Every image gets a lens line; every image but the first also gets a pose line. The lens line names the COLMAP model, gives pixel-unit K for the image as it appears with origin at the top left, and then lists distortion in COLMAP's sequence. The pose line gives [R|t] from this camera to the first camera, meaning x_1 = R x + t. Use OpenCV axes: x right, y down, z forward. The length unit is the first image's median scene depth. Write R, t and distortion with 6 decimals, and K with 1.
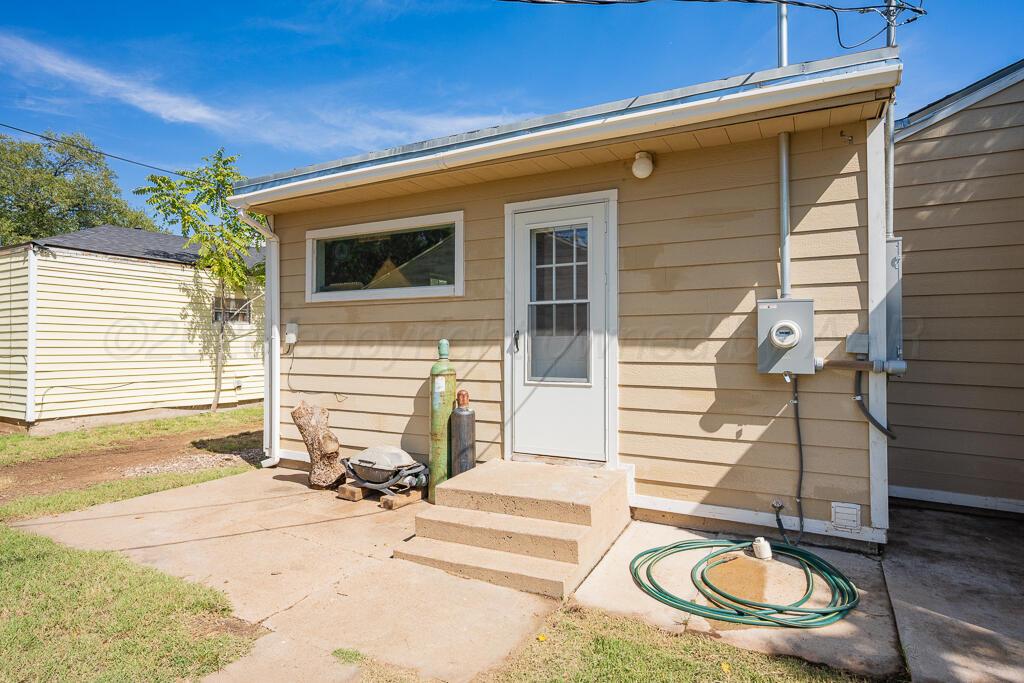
lens RADIAL K [[568.5, 0, 490.8], [0, 568.5, 340.0], [0, 0, 1]] dist [-0.006424, -0.002894]
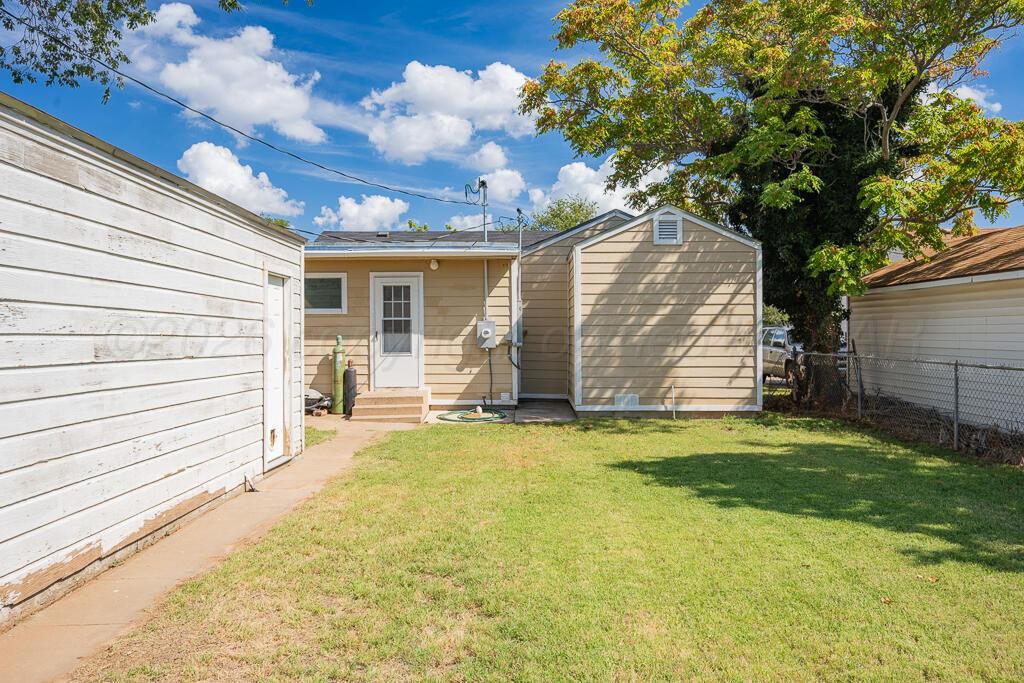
lens RADIAL K [[767.4, 0, 513.5], [0, 767.4, 337.8], [0, 0, 1]] dist [0.005042, 0.003744]
pose [[0.871348, -0.007924, 0.490601, -0.930266], [0.001679, 0.999912, 0.013167, -0.029946], [-0.490662, -0.010650, 0.871285, -1.801300]]
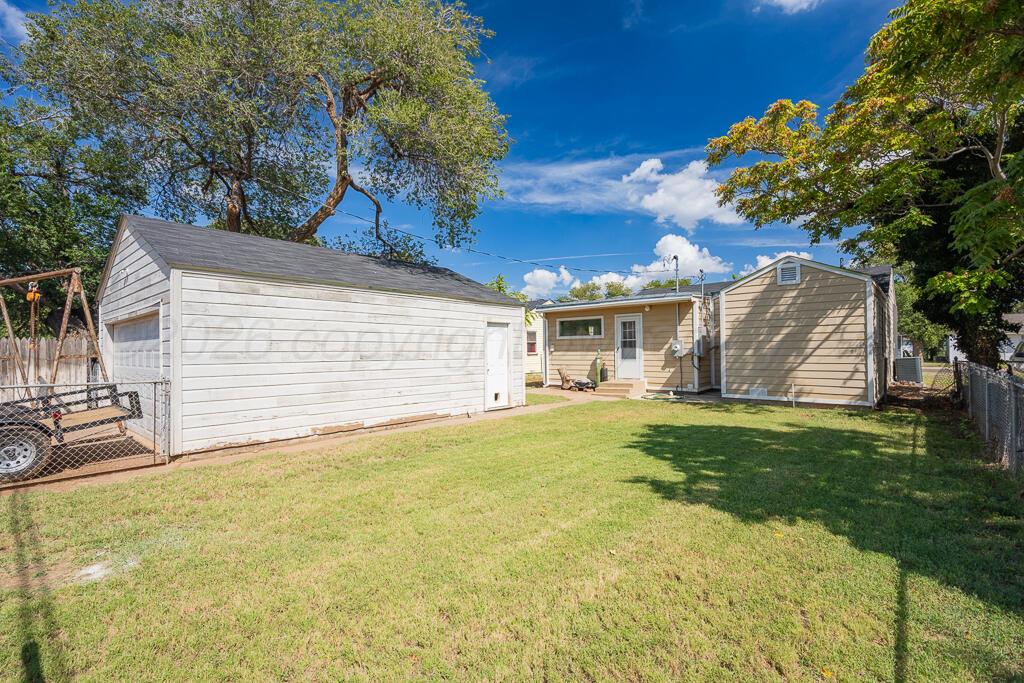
lens RADIAL K [[460.5, 0, 512.5], [0, 460.5, 352.2], [0, 0, 1]] dist [-0.000812, 0.000455]
pose [[0.978787, -0.012452, -0.204503, -0.017798], [0.015033, 0.999826, 0.011073, -0.028205], [0.204330, -0.013913, 0.978803, -2.254517]]
